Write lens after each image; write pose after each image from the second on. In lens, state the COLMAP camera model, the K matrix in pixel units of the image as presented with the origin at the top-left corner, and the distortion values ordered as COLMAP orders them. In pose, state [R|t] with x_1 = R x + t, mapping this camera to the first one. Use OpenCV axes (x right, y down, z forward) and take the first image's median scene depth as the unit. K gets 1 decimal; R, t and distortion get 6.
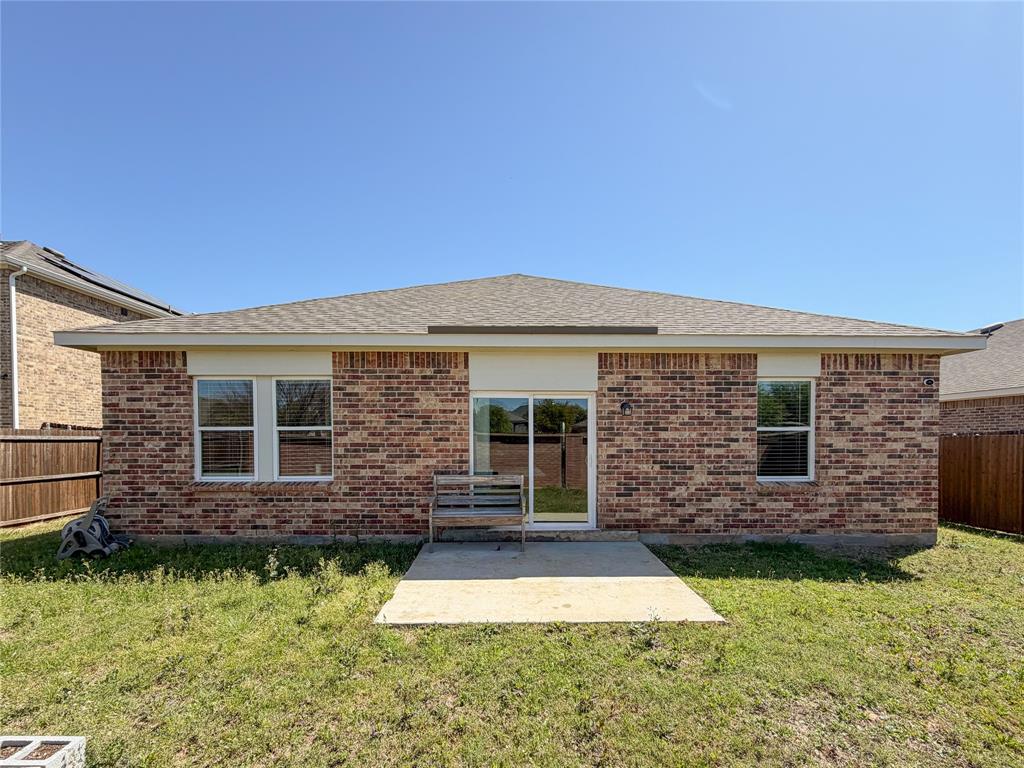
lens RADIAL K [[433.5, 0, 513.0], [0, 433.5, 442.2], [0, 0, 1]] dist [0.000517, 0.000079]
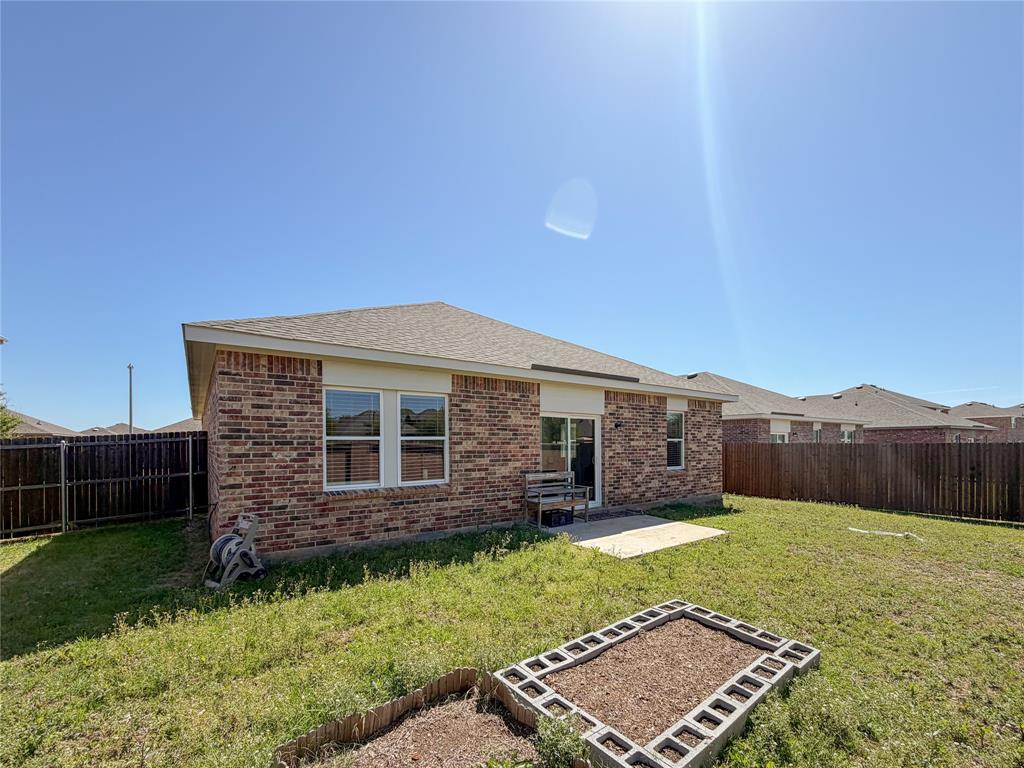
lens RADIAL K [[433.5, 0, 513.0], [0, 433.5, 442.2], [0, 0, 1]] dist [0.000517, 0.000079]
pose [[0.814255, -0.001038, 0.580507, -0.959990], [0.014645, 0.999717, -0.018755, 0.003016], [-0.580323, 0.023773, 0.814039, -0.061843]]
